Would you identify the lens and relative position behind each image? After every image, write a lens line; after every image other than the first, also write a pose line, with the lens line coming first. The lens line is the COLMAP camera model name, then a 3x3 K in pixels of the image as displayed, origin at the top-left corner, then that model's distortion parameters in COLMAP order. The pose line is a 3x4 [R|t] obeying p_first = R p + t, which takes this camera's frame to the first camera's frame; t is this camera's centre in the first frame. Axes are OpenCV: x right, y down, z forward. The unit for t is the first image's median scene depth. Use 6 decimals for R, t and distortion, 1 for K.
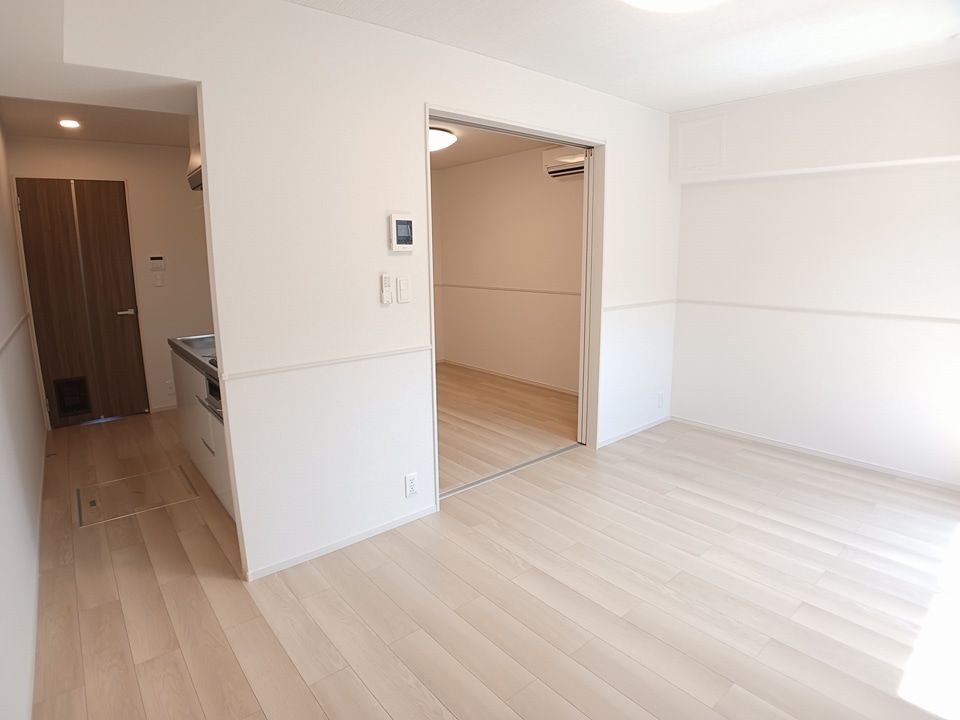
lens RADIAL K [[517.6, 0, 497.7], [0, 517.6, 349.1], [0, 0, 1]] dist [-0.085157, 0.001362]
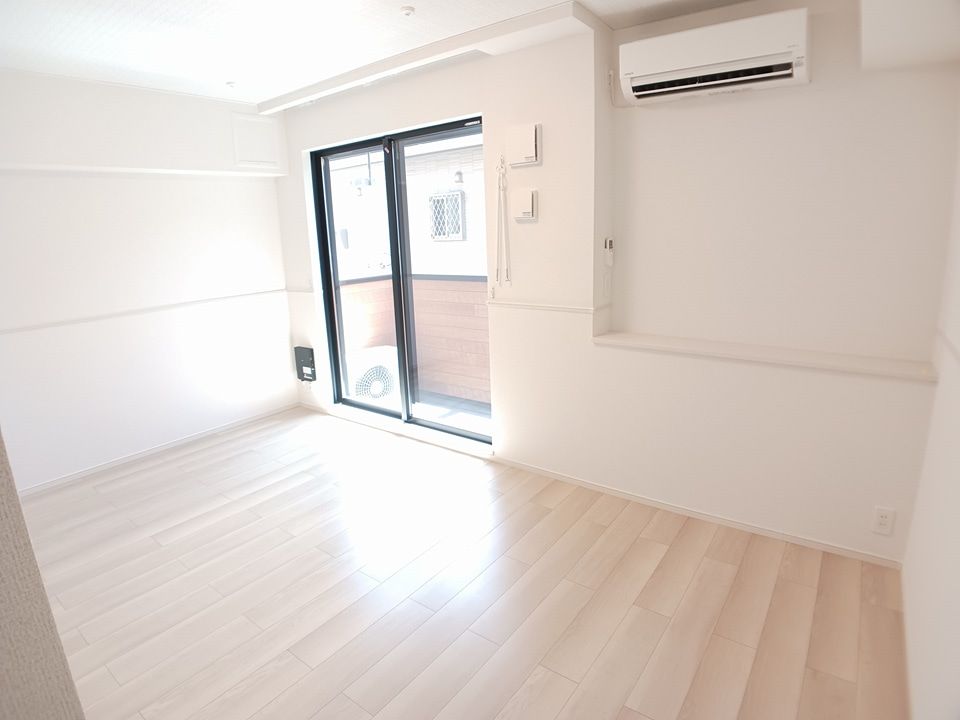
lens RADIAL K [[517.6, 0, 497.7], [0, 517.6, 349.1], [0, 0, 1]] dist [-0.085157, 0.001362]
pose [[-0.233039, -0.199516, 0.951780, -0.494251], [0.209794, 0.945366, 0.249539, -0.099121], [-0.949568, 0.257830, -0.178450, 0.563535]]
